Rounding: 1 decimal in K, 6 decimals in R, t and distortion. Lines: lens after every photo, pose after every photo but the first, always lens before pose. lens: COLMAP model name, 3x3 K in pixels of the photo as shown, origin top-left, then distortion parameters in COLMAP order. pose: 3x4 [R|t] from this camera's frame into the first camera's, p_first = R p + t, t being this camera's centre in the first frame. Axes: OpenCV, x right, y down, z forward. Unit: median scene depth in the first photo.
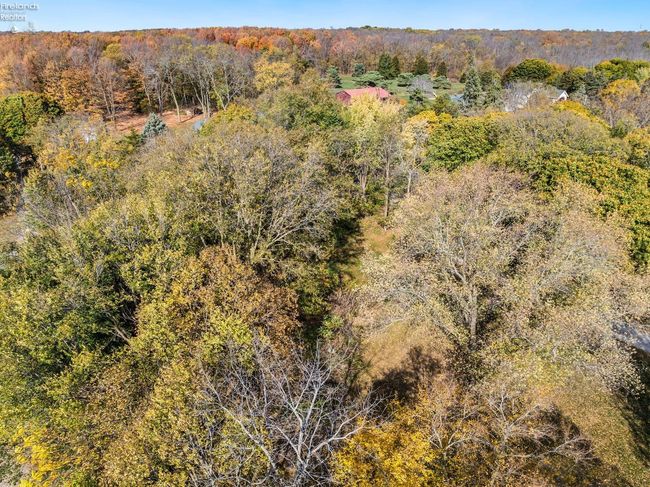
lens RADIAL K [[458.8, 0, 327.0], [0, 458.8, 242.4], [0, 0, 1]] dist [-0.030253, 0.009847]
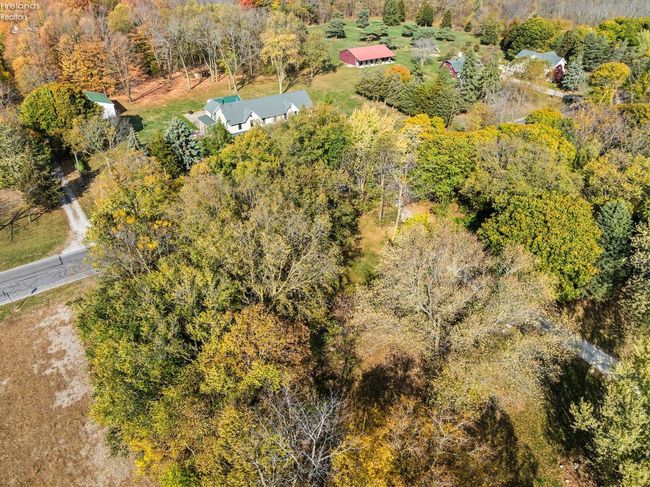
lens RADIAL K [[458.8, 0, 327.0], [0, 458.8, 242.4], [0, 0, 1]] dist [-0.030253, 0.009847]
pose [[0.999920, 0.012653, -0.000133, -0.005706], [-0.012436, 0.984607, 0.174340, -0.159964], [0.002337, -0.174324, 0.984686, -0.135103]]
